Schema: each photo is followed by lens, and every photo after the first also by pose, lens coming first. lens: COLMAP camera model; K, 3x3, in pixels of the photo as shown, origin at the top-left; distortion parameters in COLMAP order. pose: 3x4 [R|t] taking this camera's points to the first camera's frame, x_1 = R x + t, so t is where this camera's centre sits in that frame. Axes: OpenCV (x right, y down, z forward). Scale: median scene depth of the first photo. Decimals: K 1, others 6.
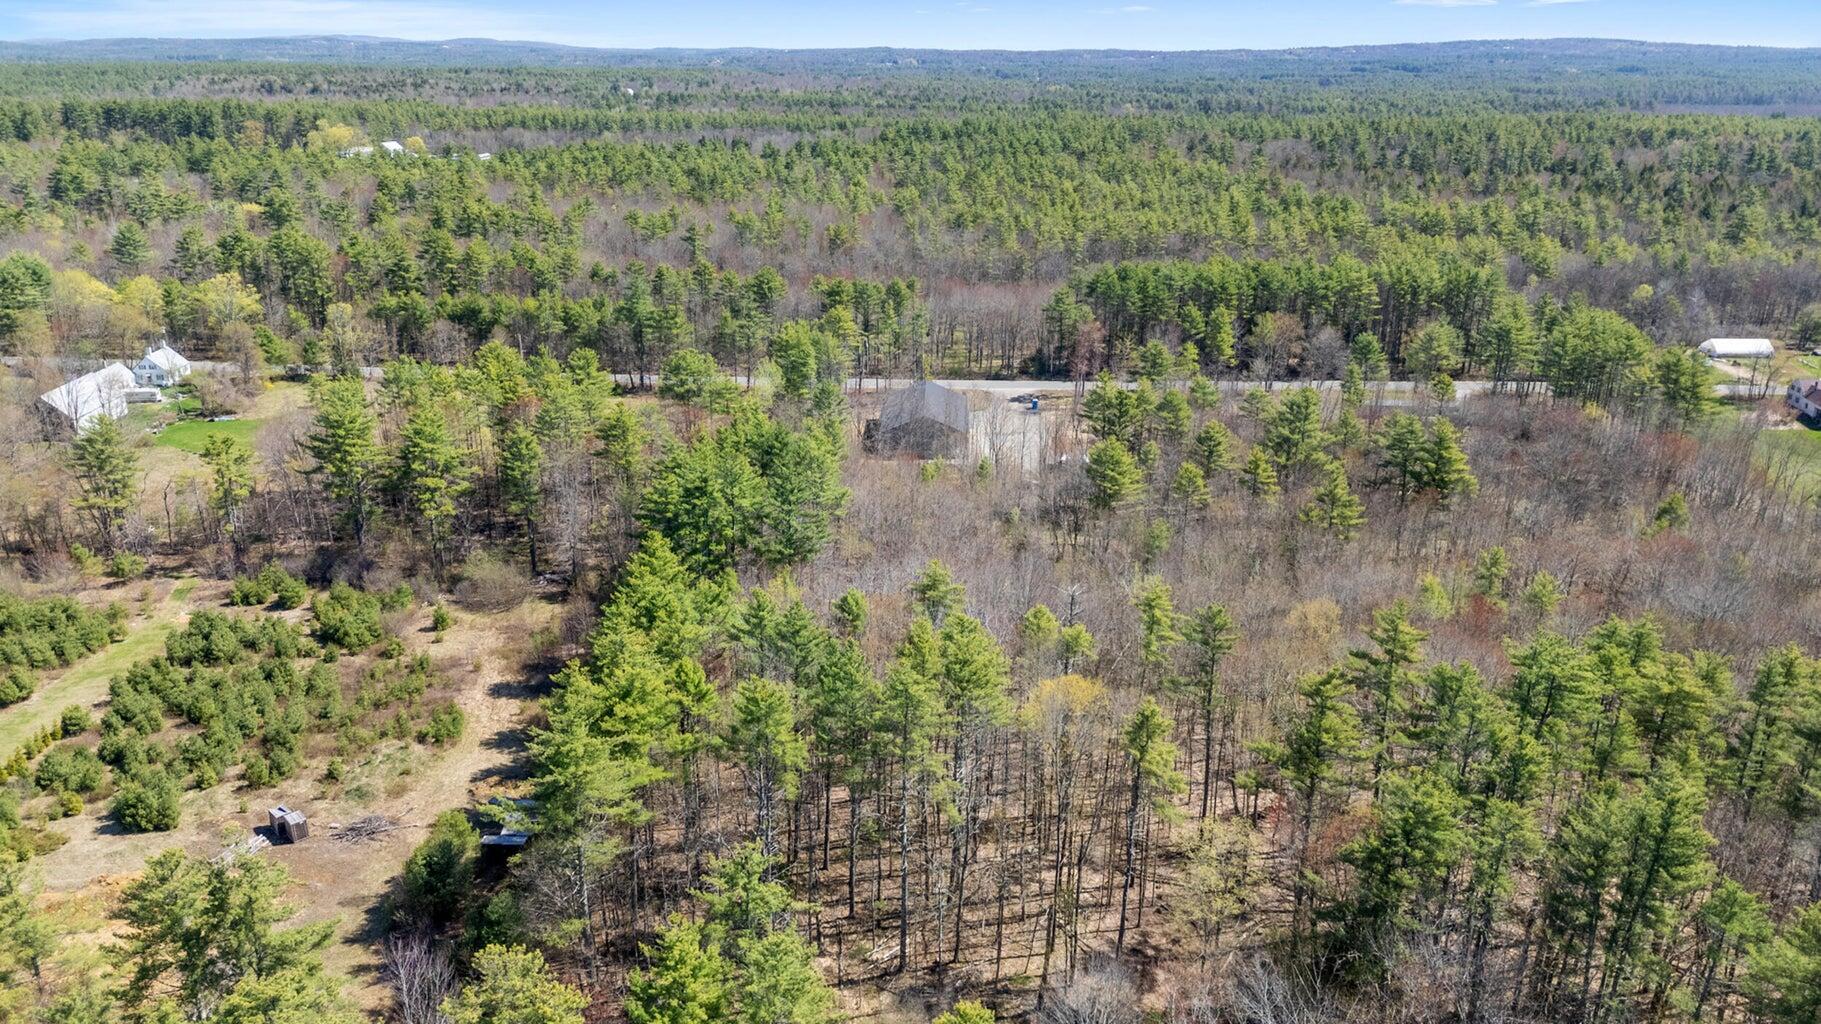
lens RADIAL K [[1350.6, 0, 906.4], [0, 1350.6, 523.8], [0, 0, 1]] dist [0.056284, -0.043672]
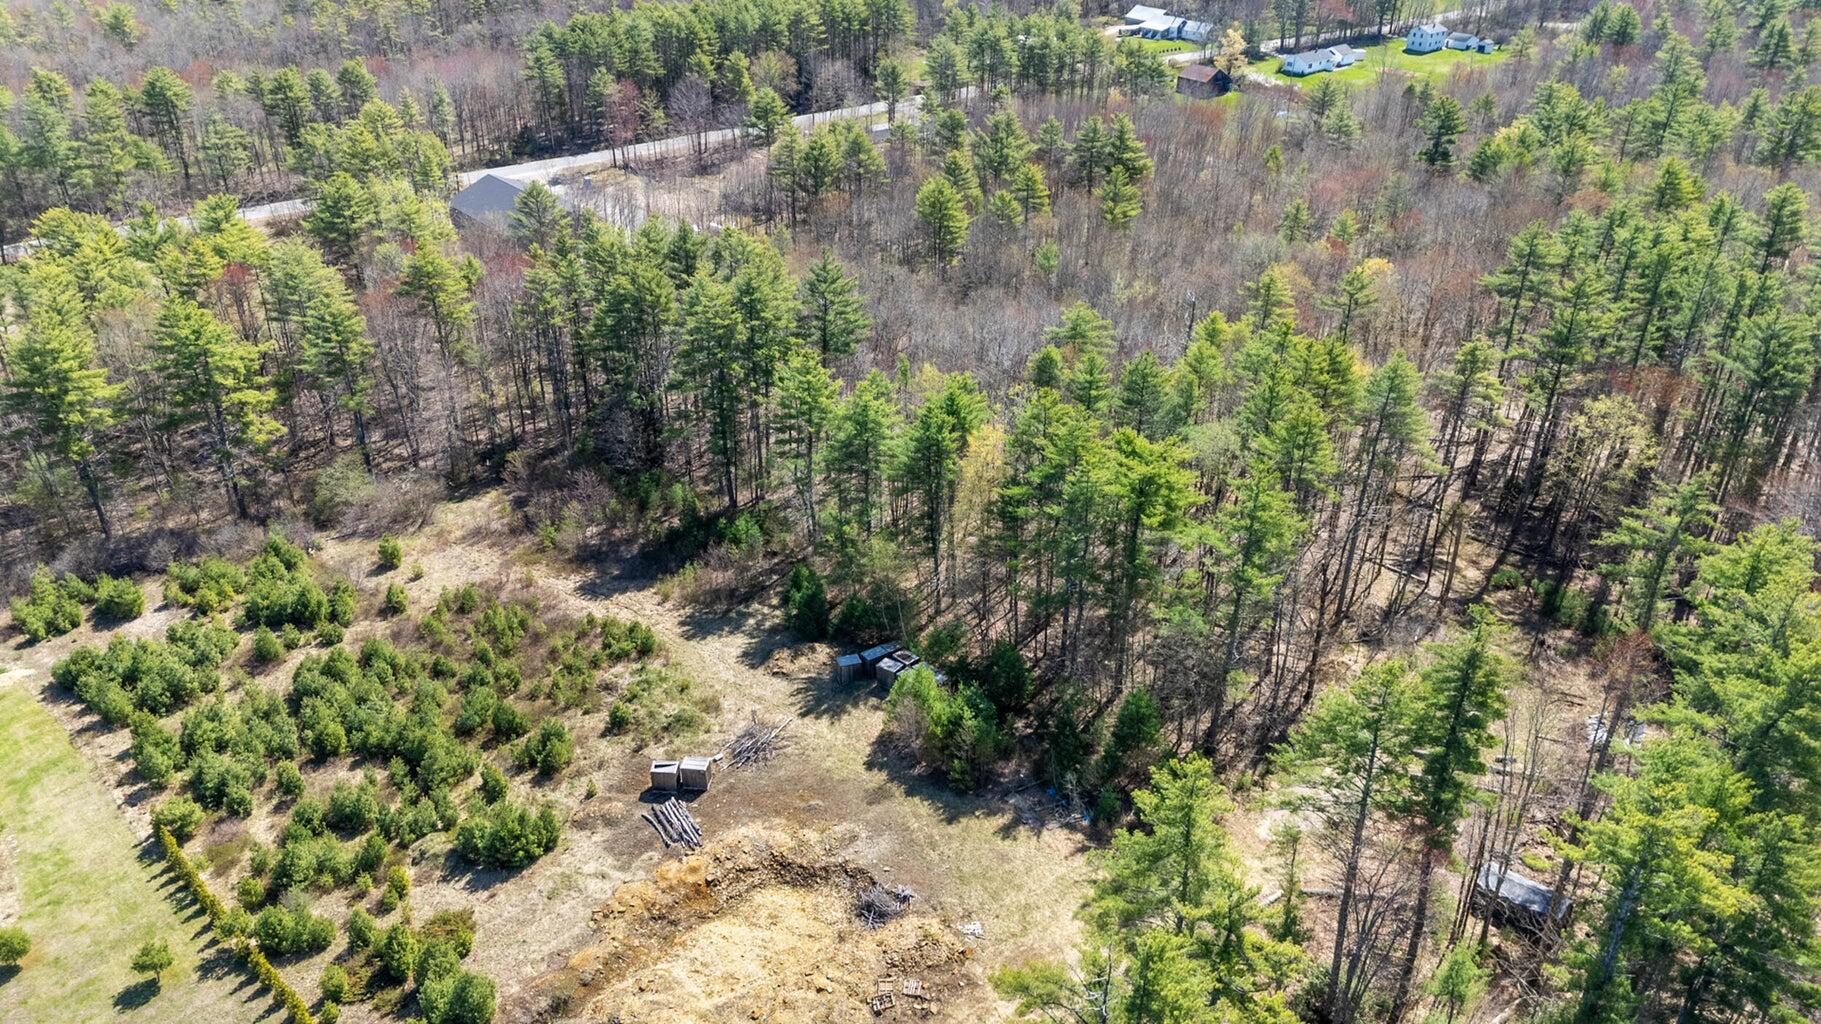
lens RADIAL K [[1350.6, 0, 902.0], [0, 1350.6, 524.3], [0, 0, 1]] dist [0.056284, -0.043672]
pose [[0.753157, -0.319575, 0.575000, -0.538479], [0.217726, 0.945907, 0.240533, -0.067276], [-0.620765, -0.055966, 0.781997, 0.188002]]
